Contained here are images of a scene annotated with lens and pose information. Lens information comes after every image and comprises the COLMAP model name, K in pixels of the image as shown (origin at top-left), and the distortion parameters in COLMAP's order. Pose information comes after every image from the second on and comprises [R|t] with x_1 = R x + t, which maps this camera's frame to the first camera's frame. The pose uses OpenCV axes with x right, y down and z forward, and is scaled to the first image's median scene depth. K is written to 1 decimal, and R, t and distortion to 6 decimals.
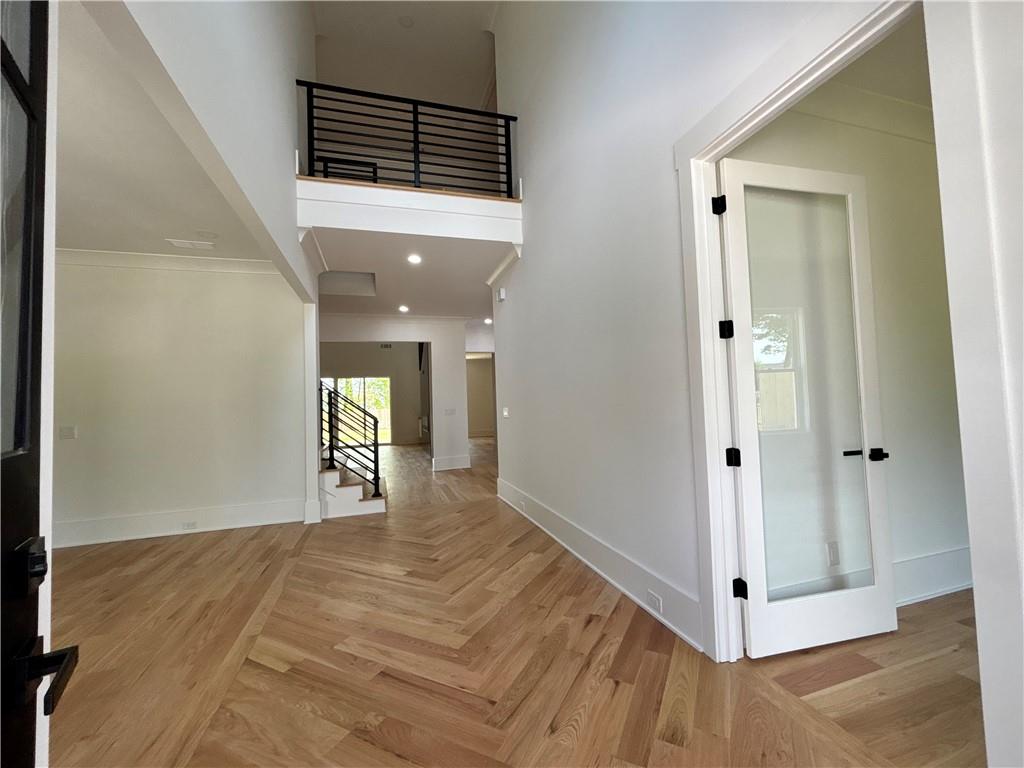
lens RADIAL K [[417.2, 0, 512.0], [0, 417.2, 384.0], [0, 0, 1]] dist [-0.004256, 0.003439]
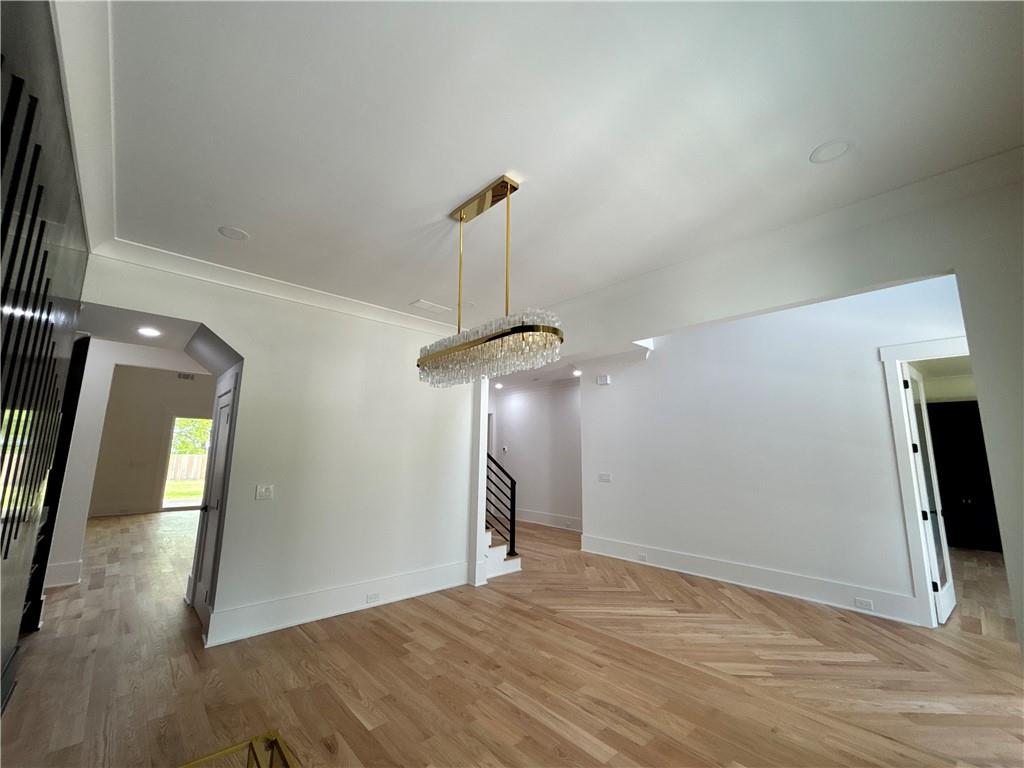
lens RADIAL K [[417.2, 0, 512.0], [0, 417.2, 384.0], [0, 0, 1]] dist [-0.004256, 0.003439]
pose [[0.904120, 0.115903, 0.411259, -1.312714], [-0.061468, 0.987776, -0.143246, -0.013698], [-0.422835, 0.104232, 0.900192, 0.007172]]
